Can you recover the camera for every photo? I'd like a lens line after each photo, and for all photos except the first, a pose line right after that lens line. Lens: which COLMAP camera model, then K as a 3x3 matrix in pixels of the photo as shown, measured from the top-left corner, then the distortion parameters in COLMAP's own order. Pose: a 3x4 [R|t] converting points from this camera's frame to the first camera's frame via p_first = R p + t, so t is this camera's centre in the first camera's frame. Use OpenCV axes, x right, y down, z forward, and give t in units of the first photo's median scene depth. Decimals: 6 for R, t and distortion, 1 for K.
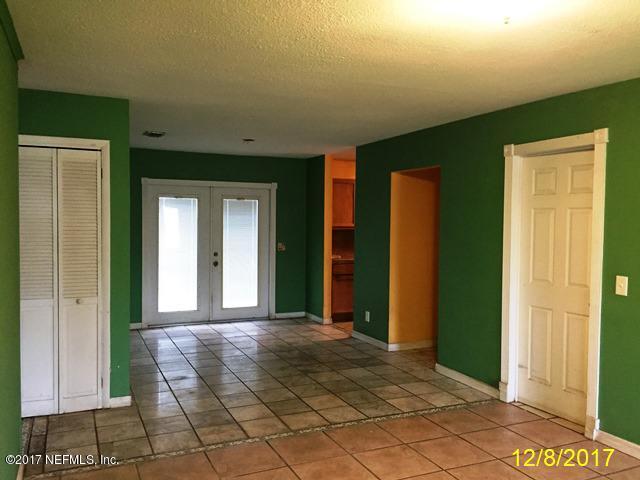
lens RADIAL K [[551.7, 0, 319.1], [0, 551.7, 240.4], [0, 0, 1]] dist [0.066886, -0.092316]
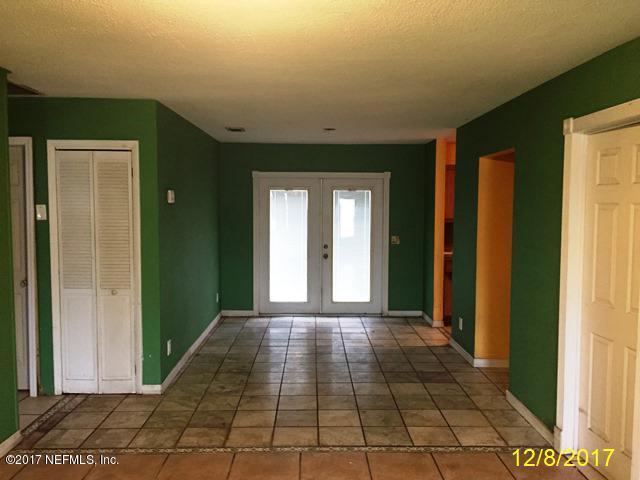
lens RADIAL K [[551.7, 0, 318.9], [0, 551.7, 240.3], [0, 0, 1]] dist [0.066886, -0.092316]
pose [[0.917532, 0.021525, -0.397079, 0.334868], [-0.011089, 0.999531, 0.028559, -0.024521], [0.397507, -0.021800, 0.917340, 0.163461]]
